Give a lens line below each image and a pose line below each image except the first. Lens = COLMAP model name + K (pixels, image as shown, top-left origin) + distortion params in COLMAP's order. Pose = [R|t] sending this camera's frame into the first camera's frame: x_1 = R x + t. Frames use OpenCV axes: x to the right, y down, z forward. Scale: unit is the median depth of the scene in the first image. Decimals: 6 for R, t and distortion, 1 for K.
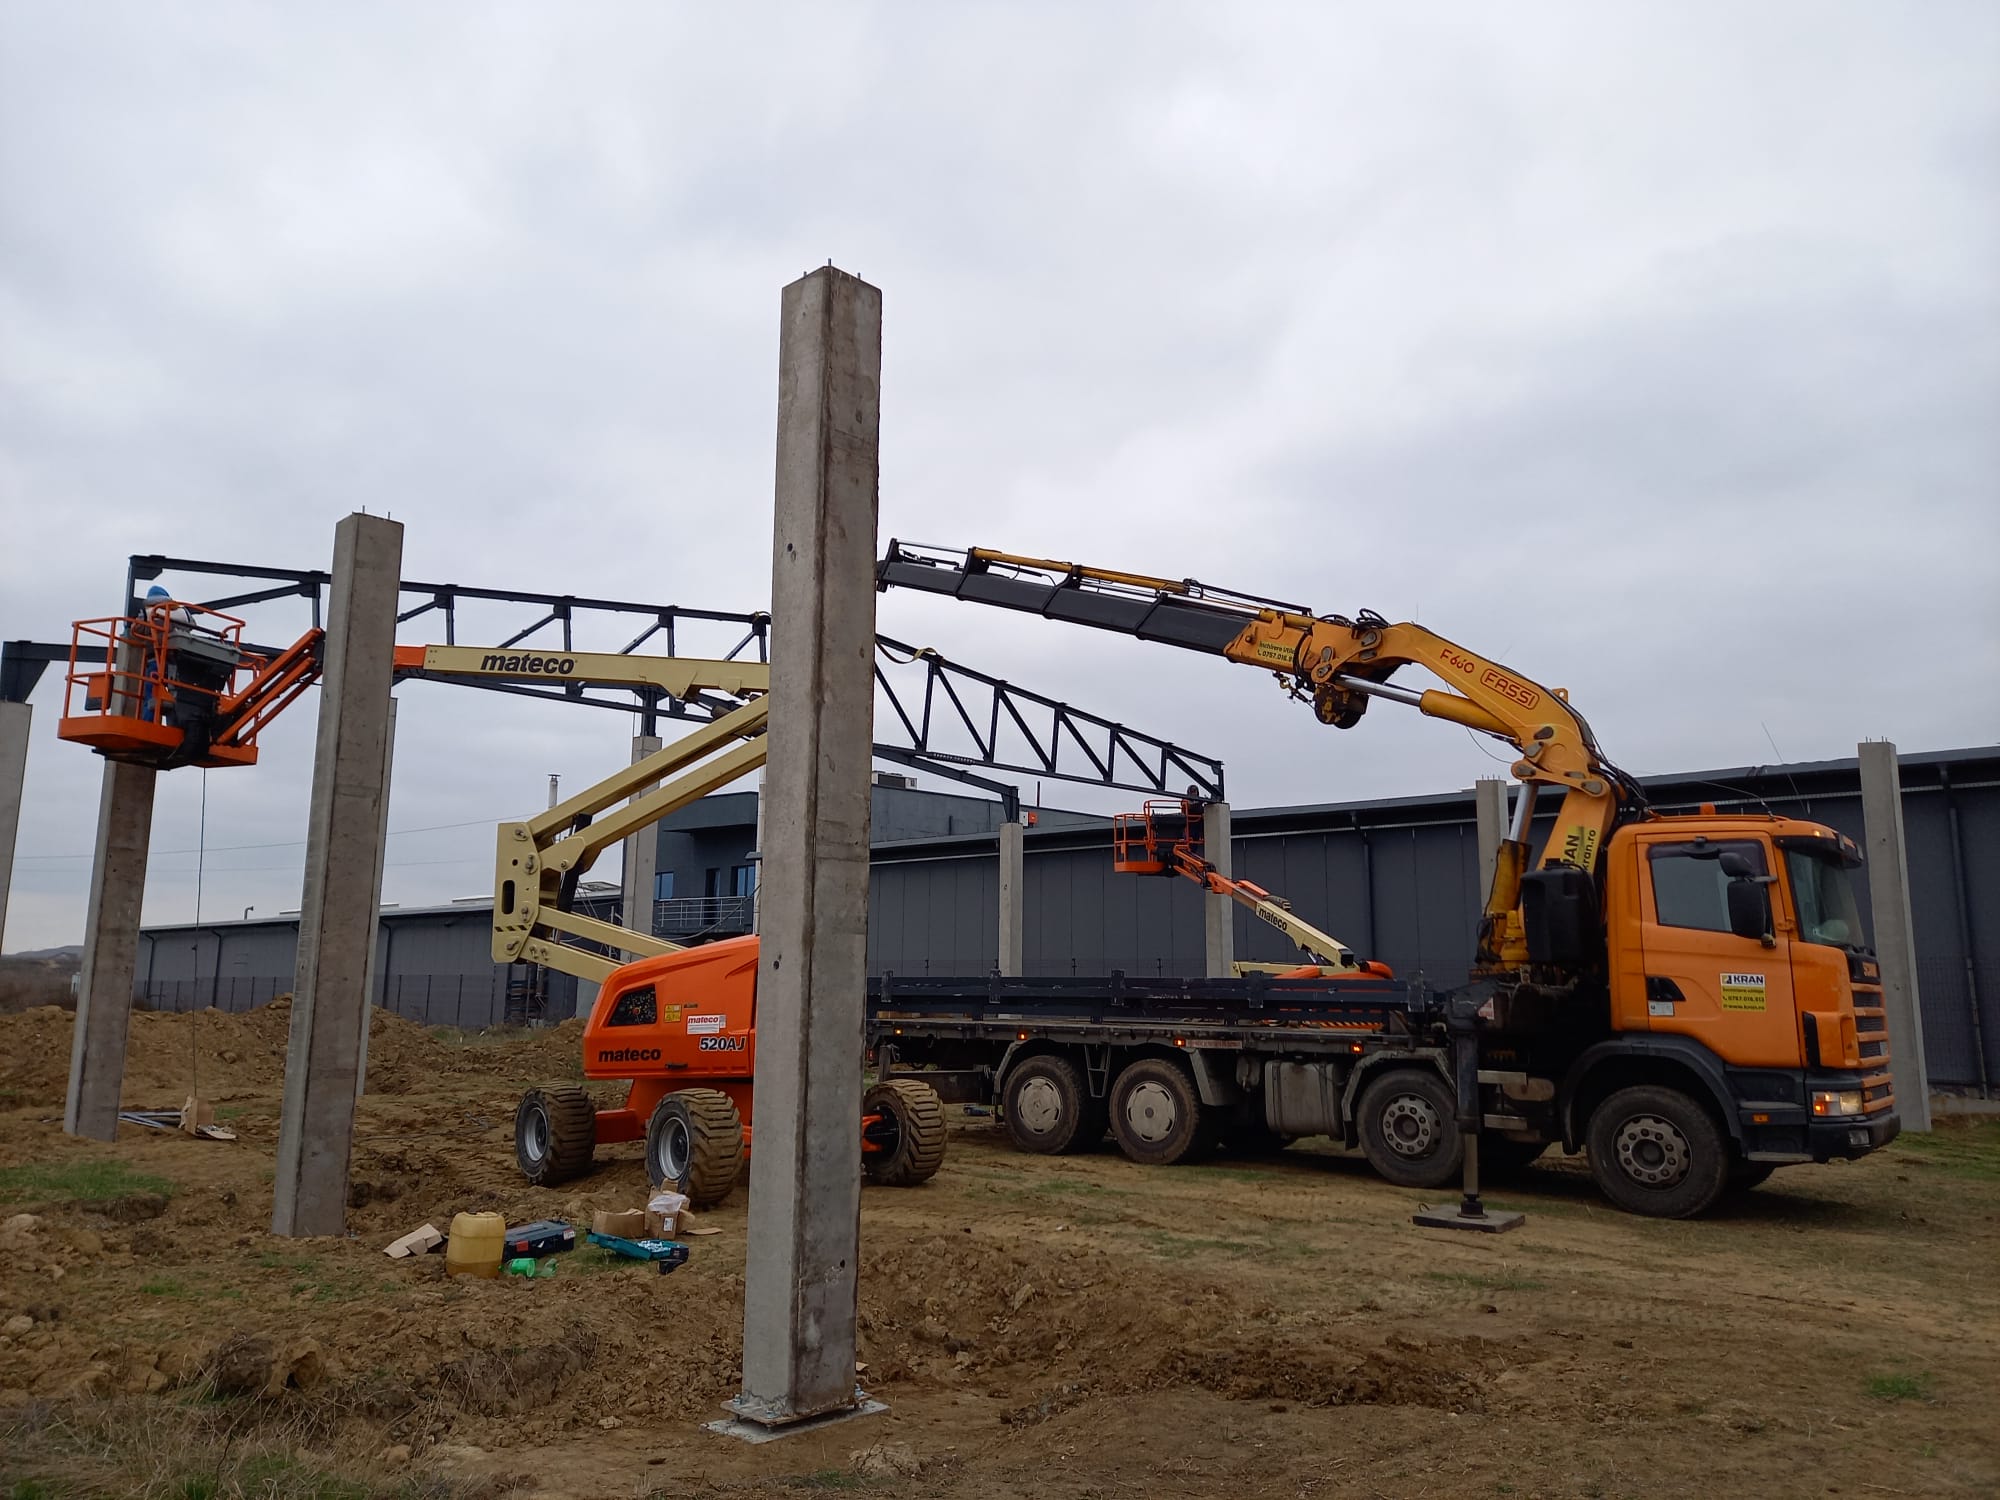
lens RADIAL K [[1420.7, 0, 1009.4], [0, 1420.7, 737.4], [0, 0, 1]] dist [0.065473, -0.044257]
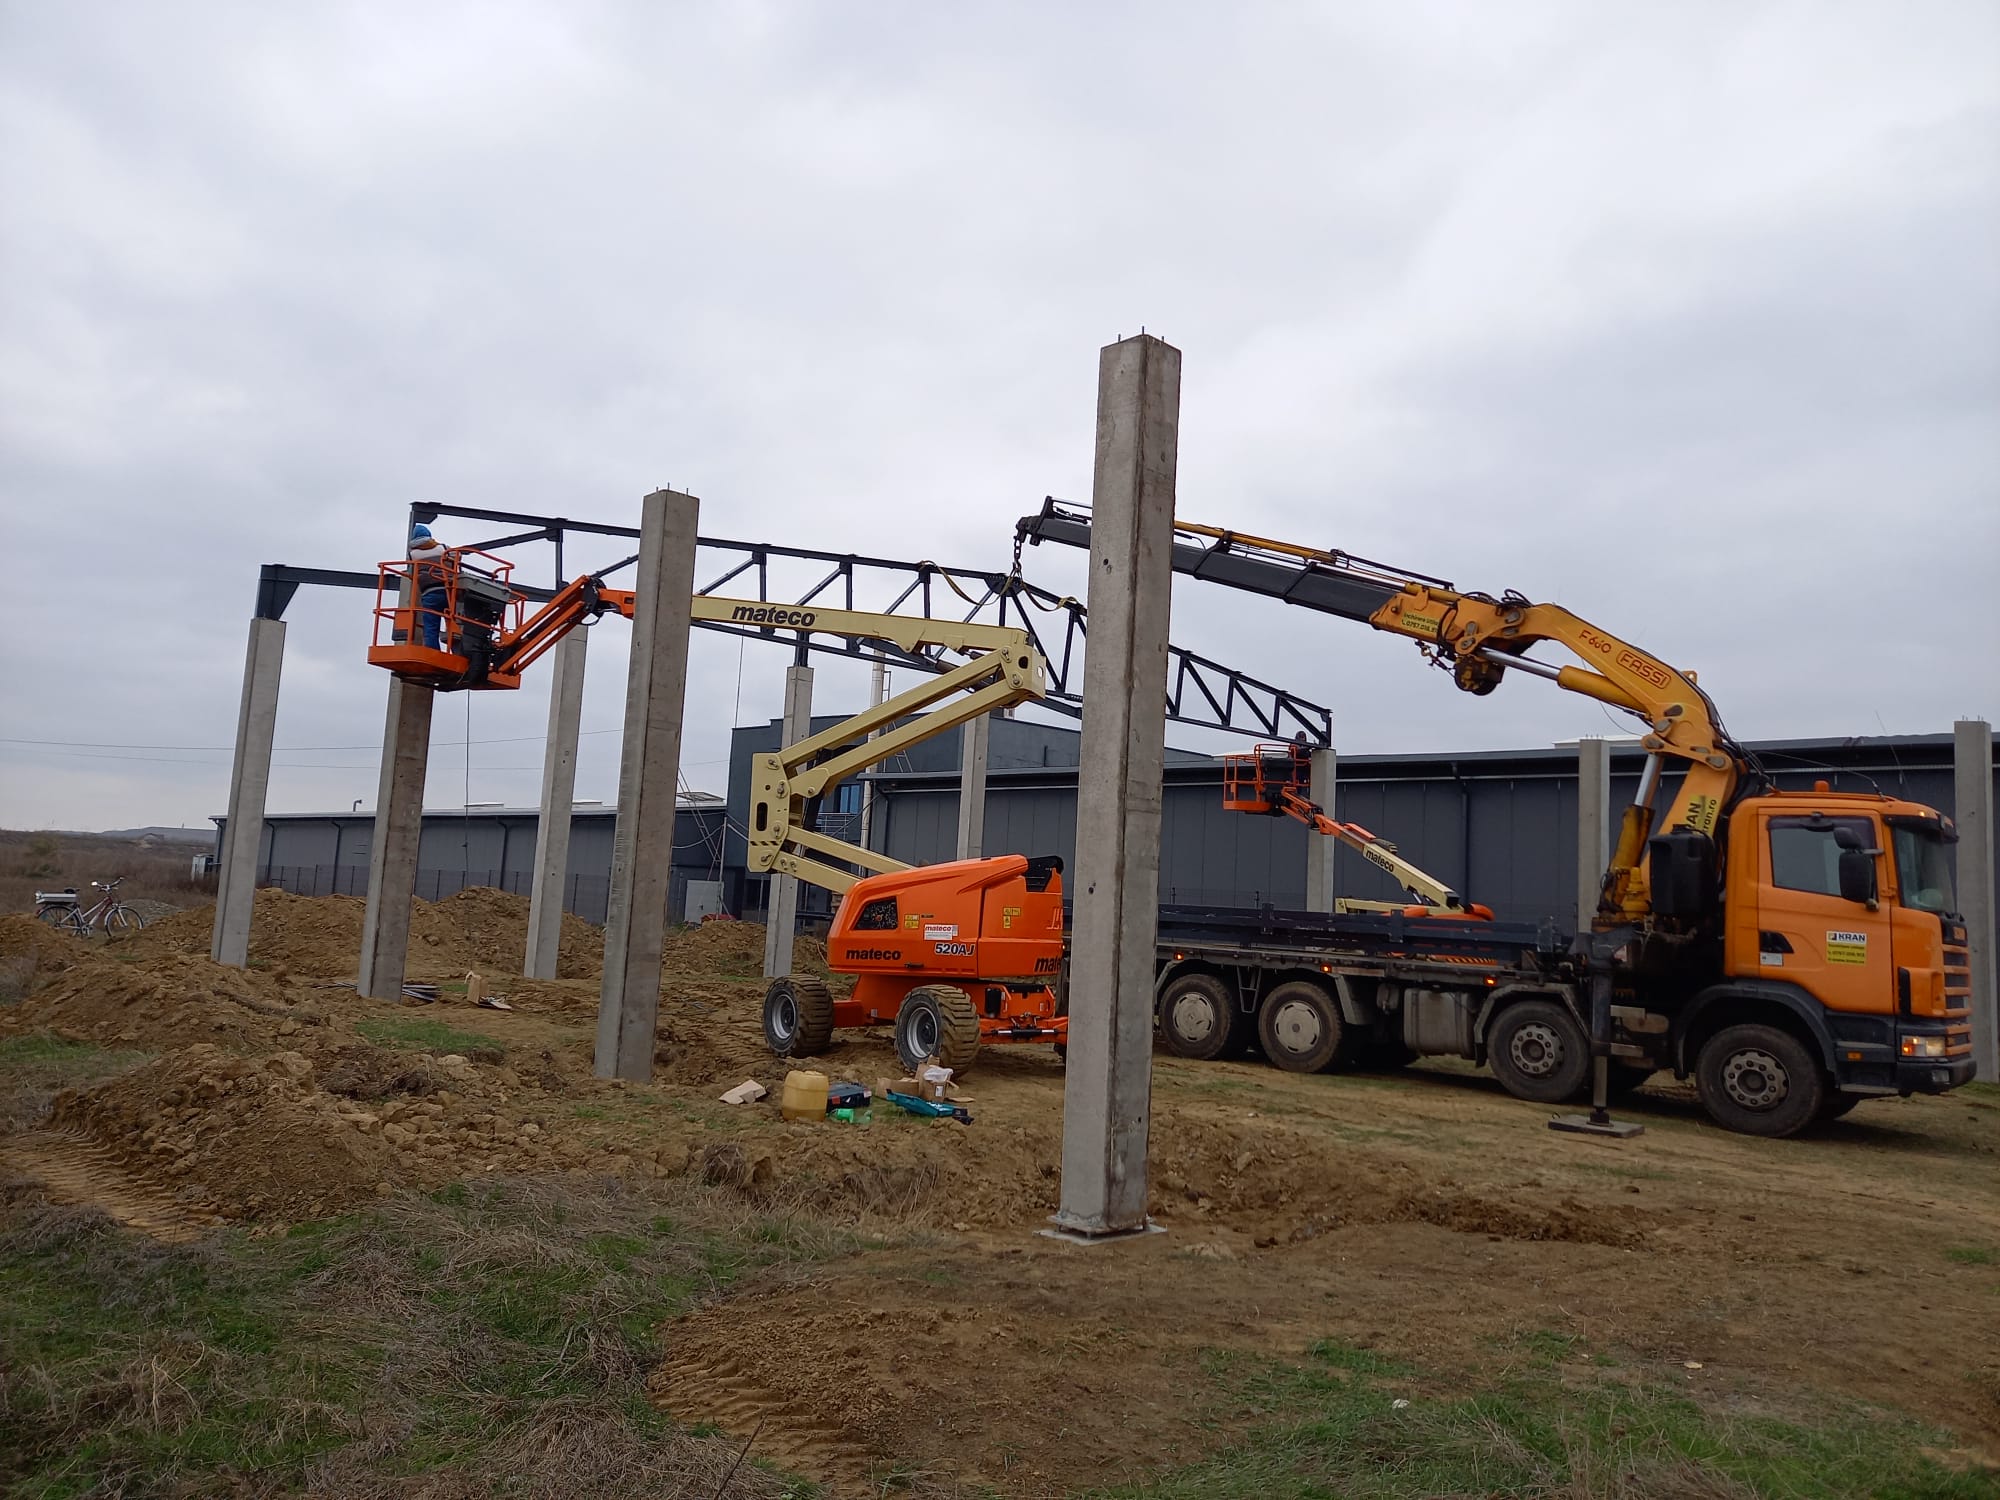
lens RADIAL K [[1420.7, 0, 1002.3], [0, 1420.7, 733.4], [0, 0, 1]] dist [0.065473, -0.044257]
pose [[0.998264, 0.040491, -0.042764, -0.115844], [-0.038243, 0.997908, 0.052135, -0.027397], [0.044785, -0.050409, 0.997724, -0.165706]]
